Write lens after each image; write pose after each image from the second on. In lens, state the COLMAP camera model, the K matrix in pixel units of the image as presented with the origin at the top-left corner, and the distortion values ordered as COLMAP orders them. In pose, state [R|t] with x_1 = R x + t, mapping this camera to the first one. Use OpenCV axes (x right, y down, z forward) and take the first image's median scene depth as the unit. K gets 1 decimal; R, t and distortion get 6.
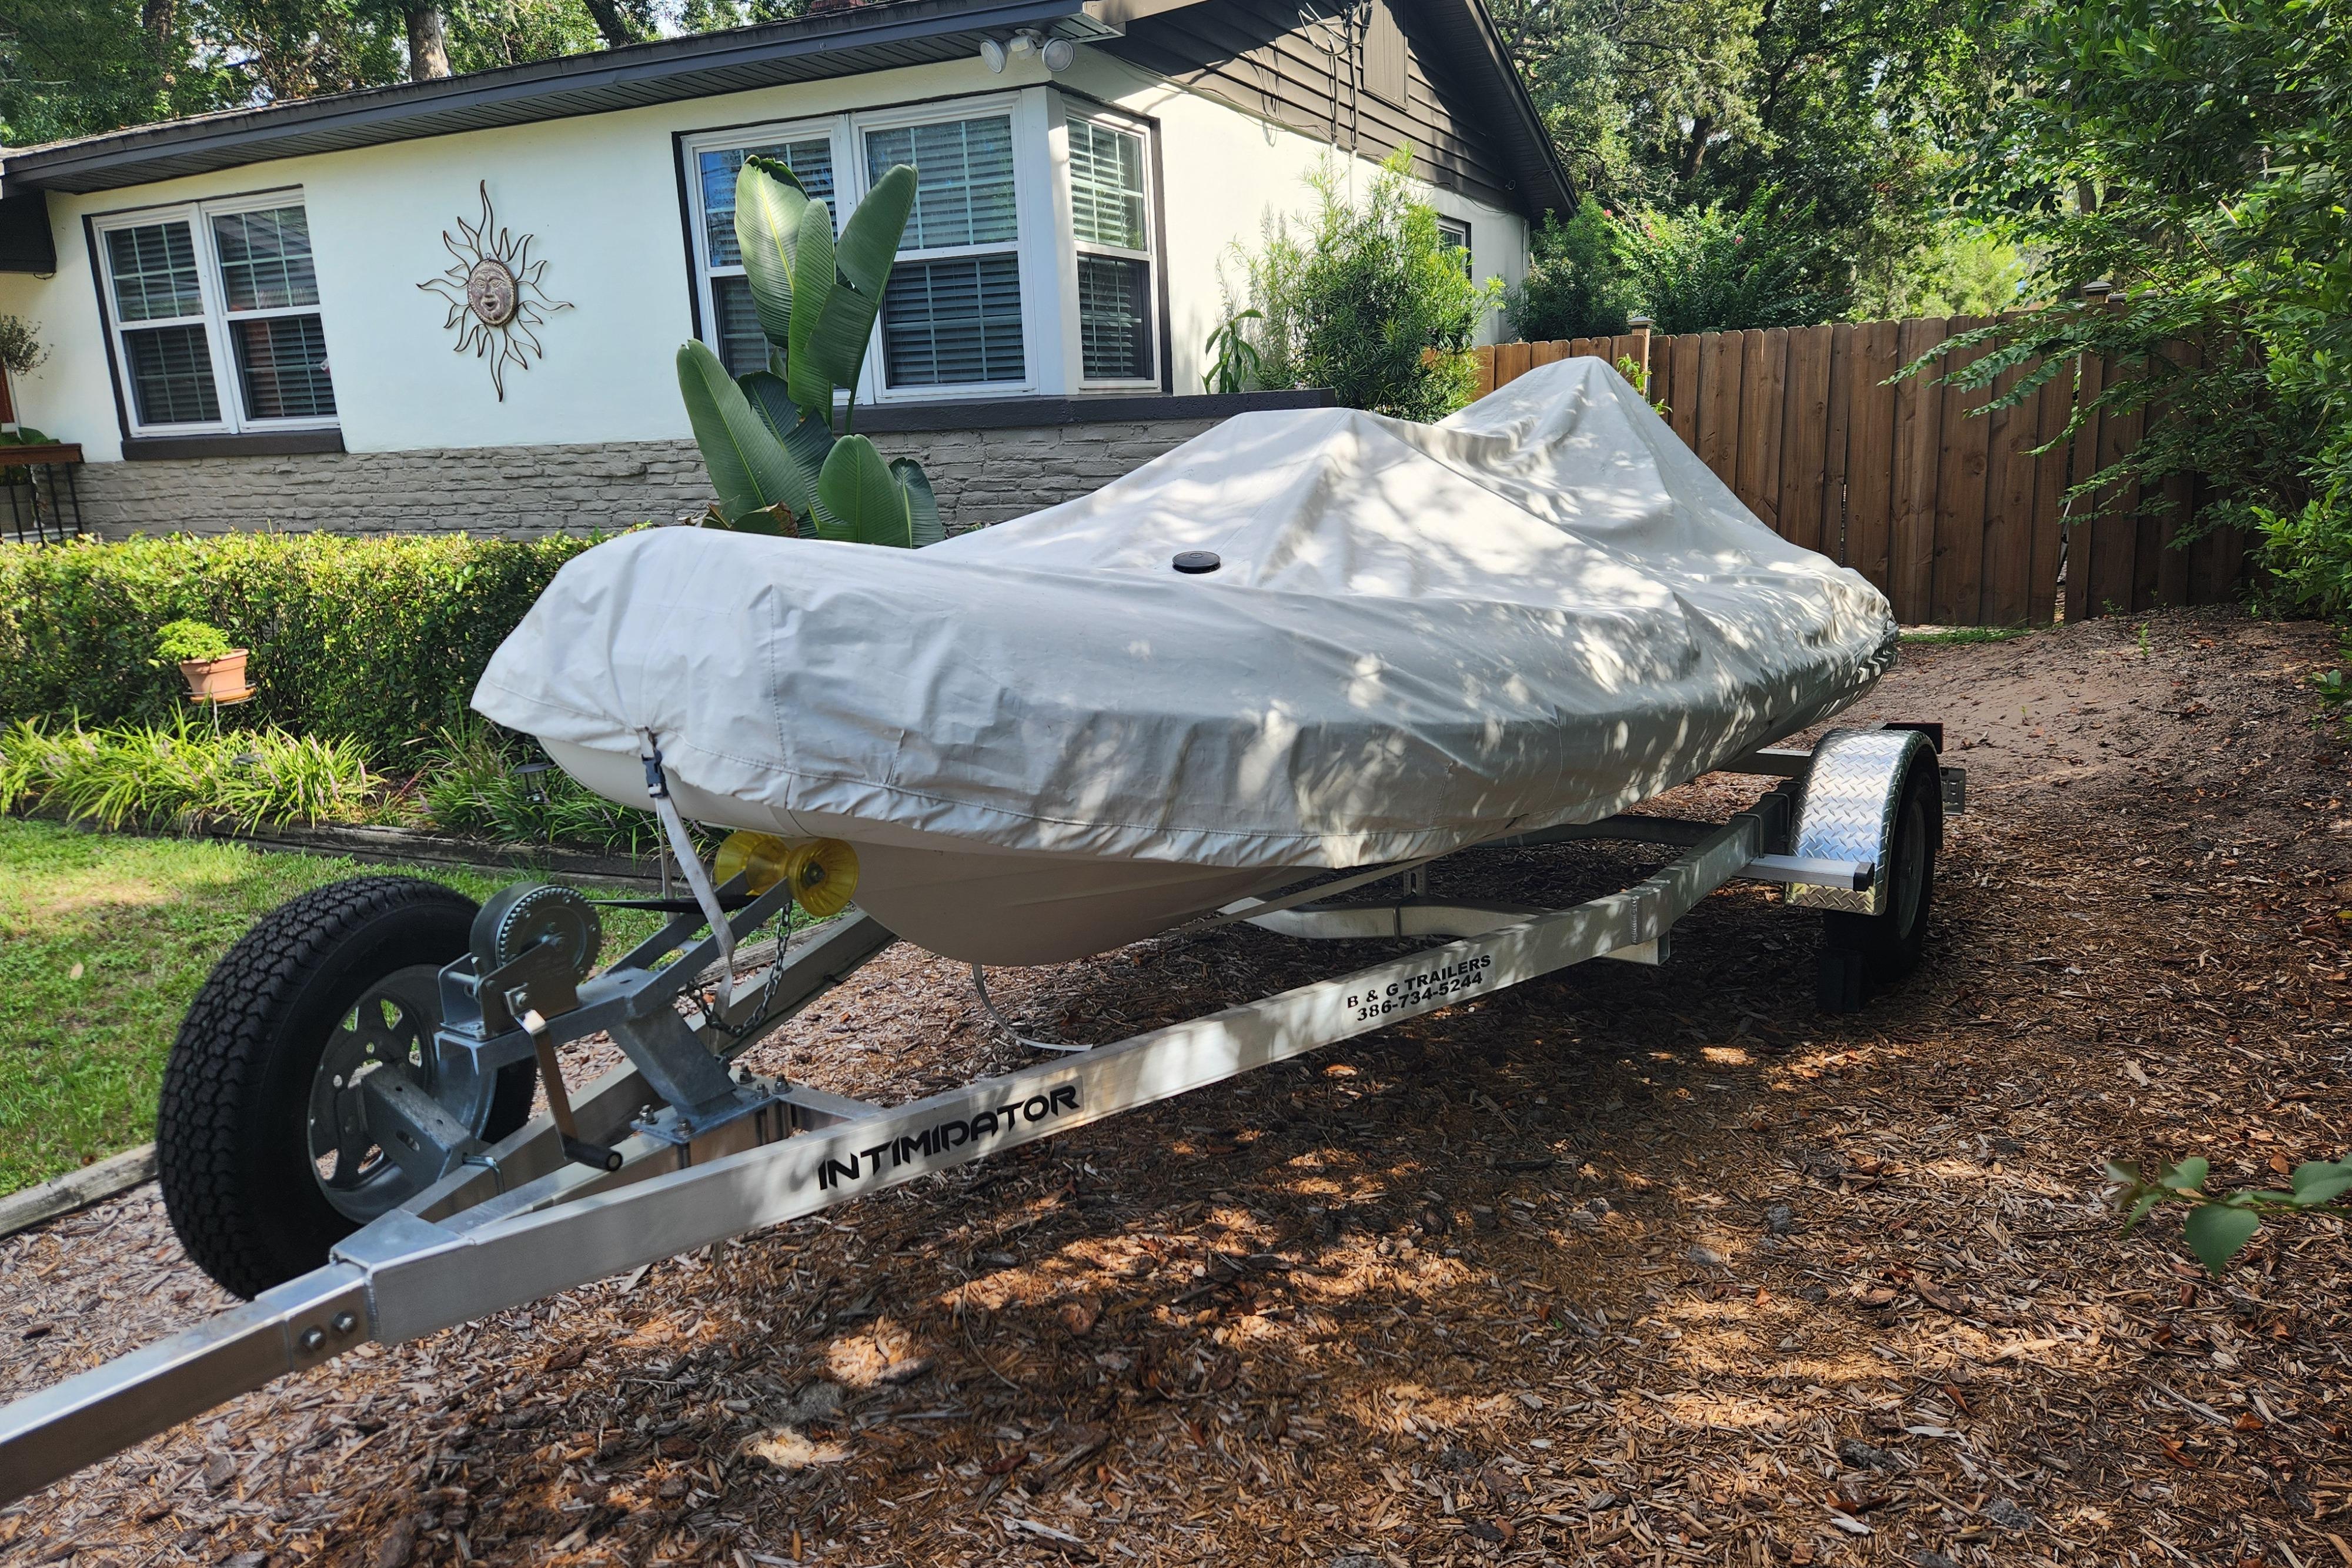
lens RADIAL K [[1570.6, 0, 1144.8], [0, 1570.6, 760.1], [0, 0, 1]] dist [0.068566, -0.068331]
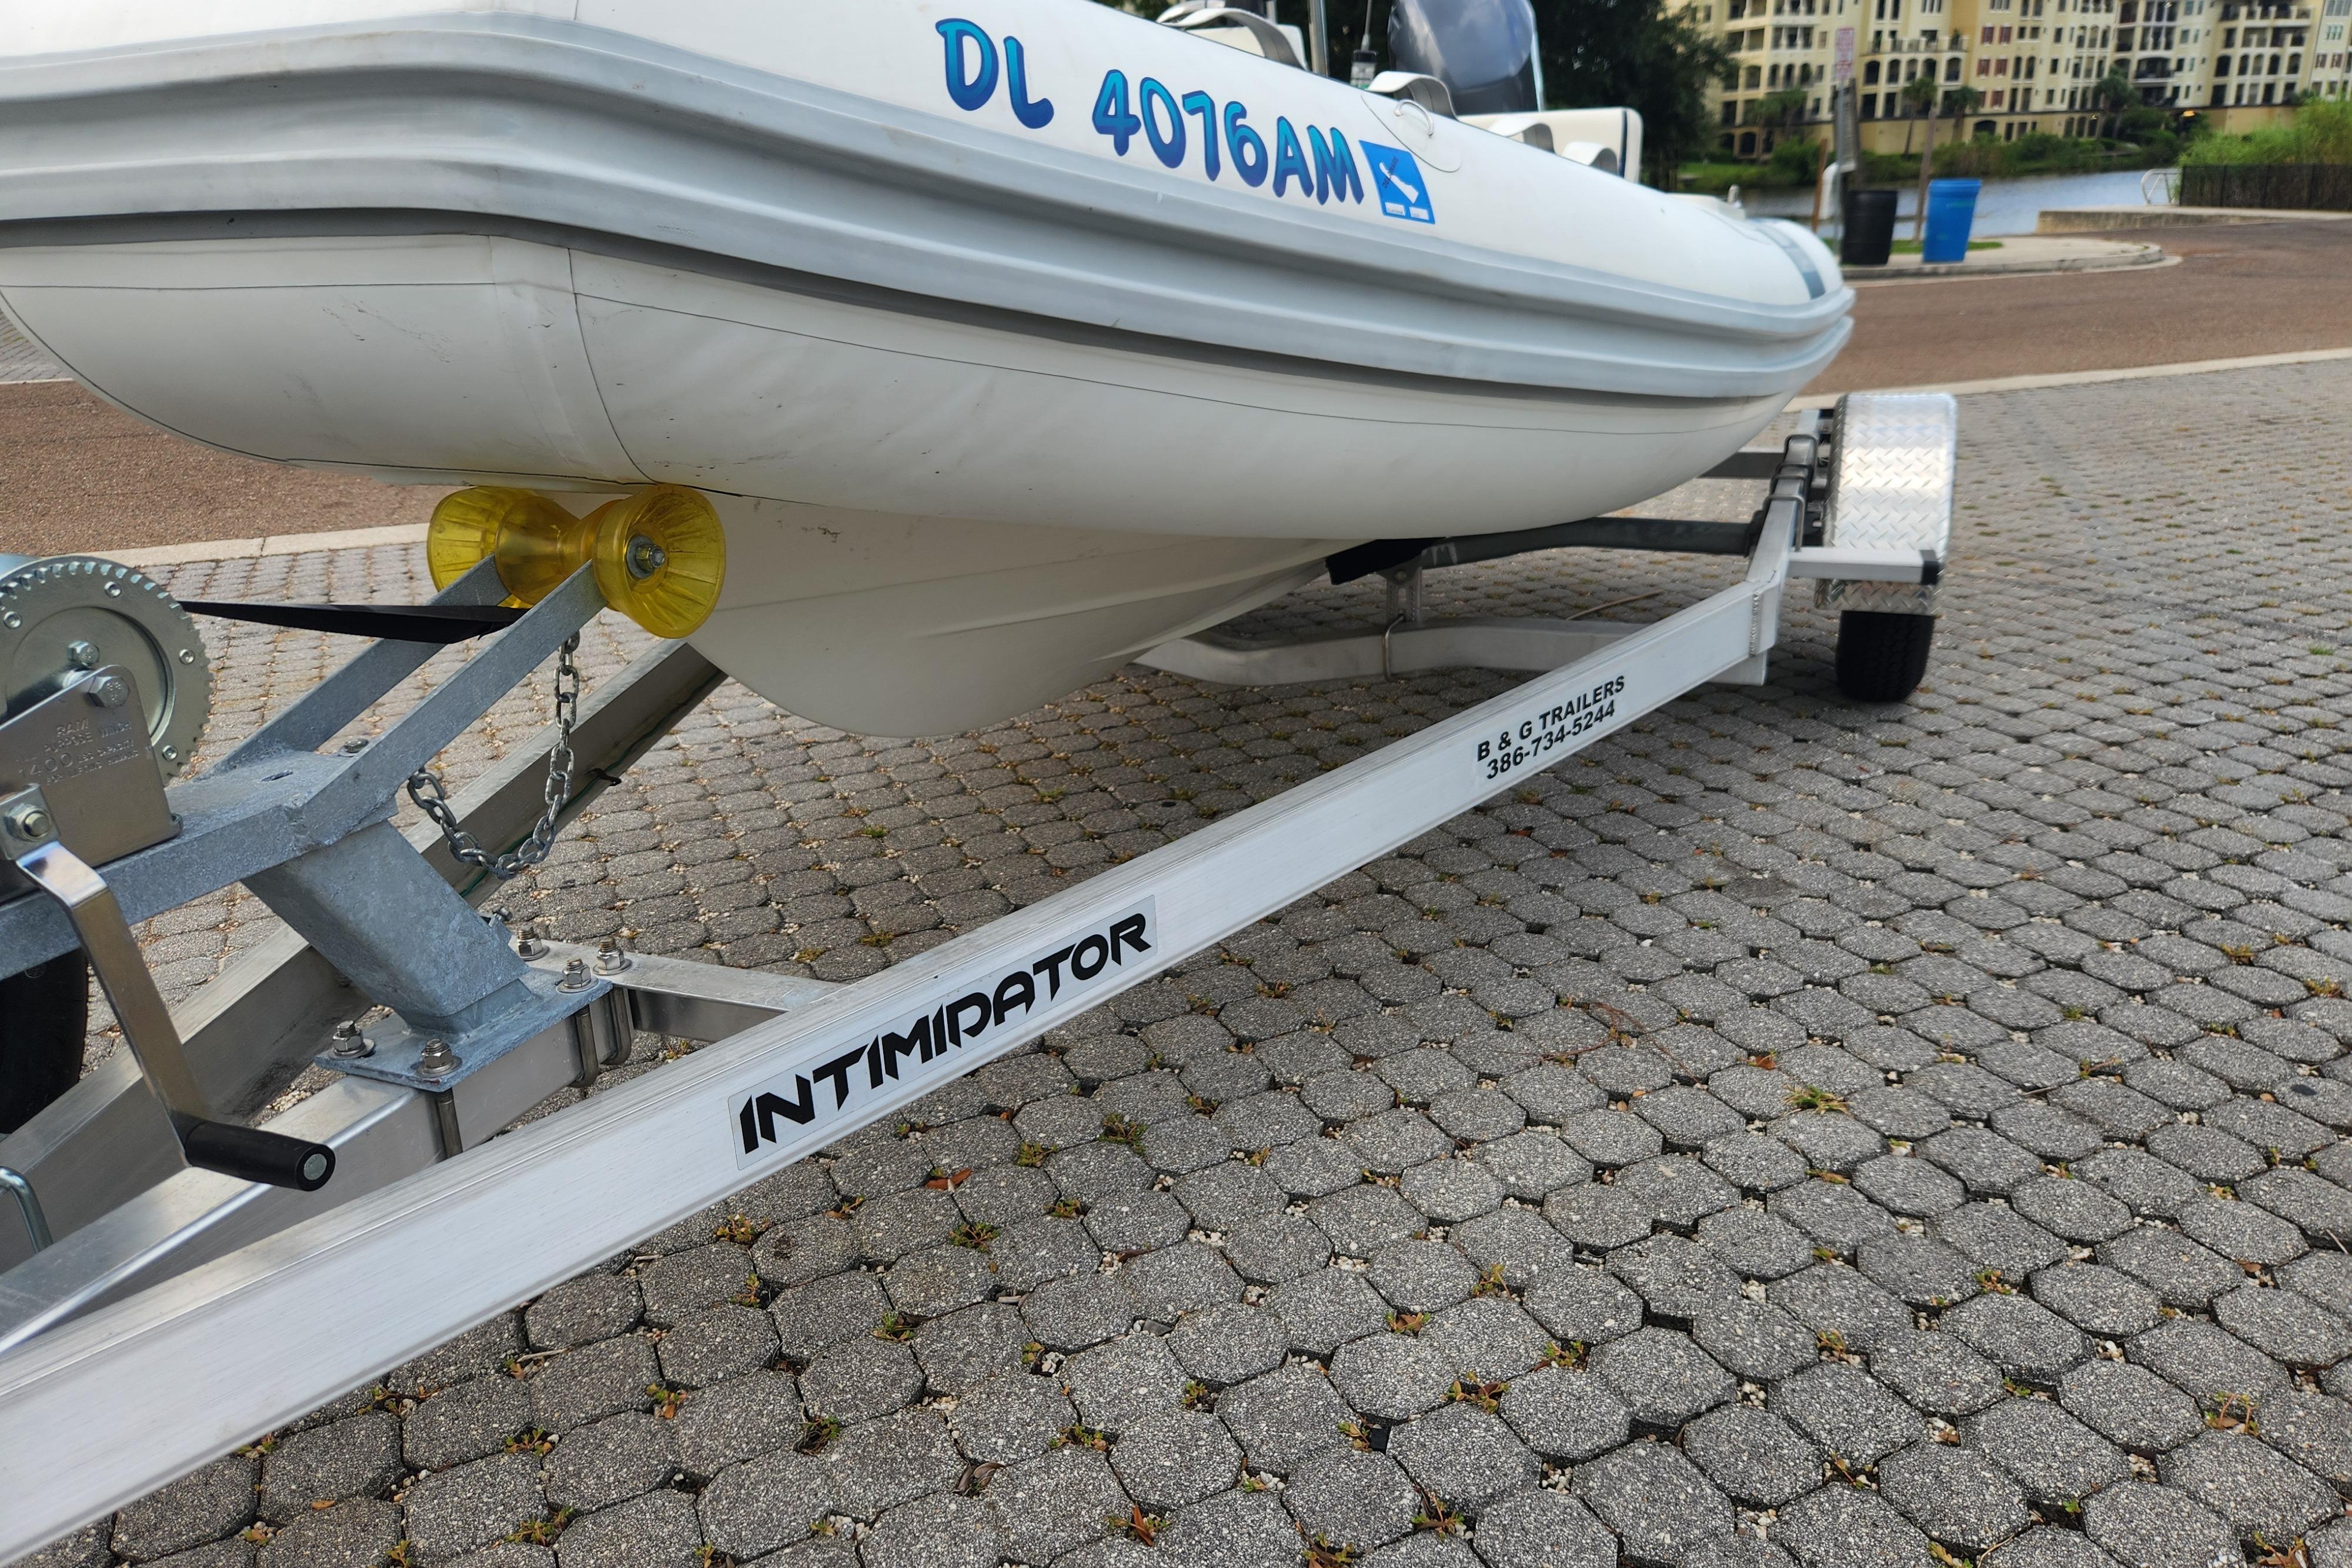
lens RADIAL K [[1570.6, 0, 1144.8], [0, 1570.6, 760.1], [0, 0, 1]] dist [0.068566, -0.068331]
pose [[0.971503, -0.056944, 0.230084, -0.180023], [0.026212, 0.990569, 0.134482, 0.076080], [-0.235572, -0.124619, 0.963834, 0.465547]]
